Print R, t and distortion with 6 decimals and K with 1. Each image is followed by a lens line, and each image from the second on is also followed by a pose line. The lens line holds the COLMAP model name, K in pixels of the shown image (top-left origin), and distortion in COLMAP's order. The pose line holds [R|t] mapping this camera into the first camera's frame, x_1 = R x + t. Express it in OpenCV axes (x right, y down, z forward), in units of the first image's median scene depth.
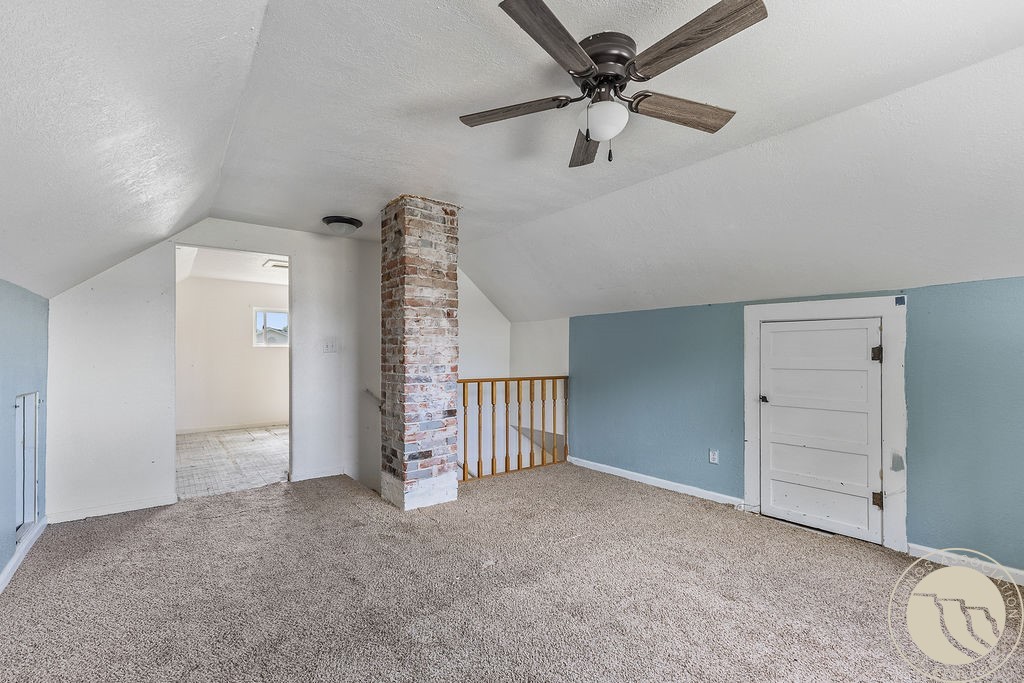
lens RADIAL K [[446.4, 0, 505.1], [0, 446.4, 359.2], [0, 0, 1]] dist [0.011084, 0.000789]
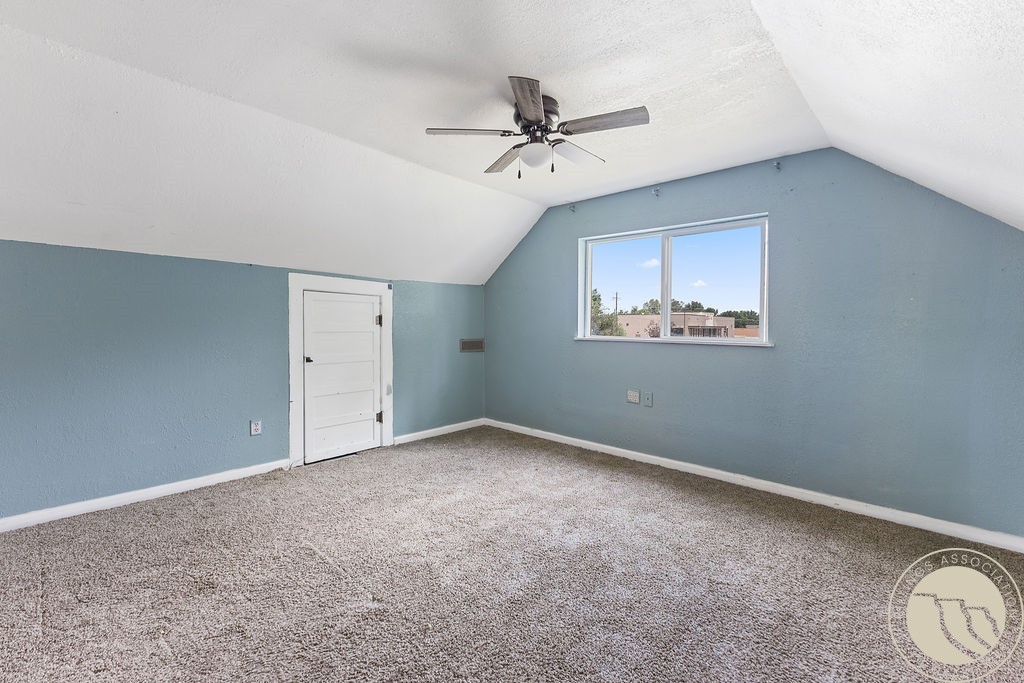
lens RADIAL K [[446.4, 0, 511.6], [0, 446.4, 333.3], [0, 0, 1]] dist [0.011084, 0.000789]
pose [[-0.172446, -0.018832, 0.984839, -0.681210], [0.000602, 0.999815, 0.019224, 0.002693], [-0.985019, 0.003908, -0.172402, 0.786856]]
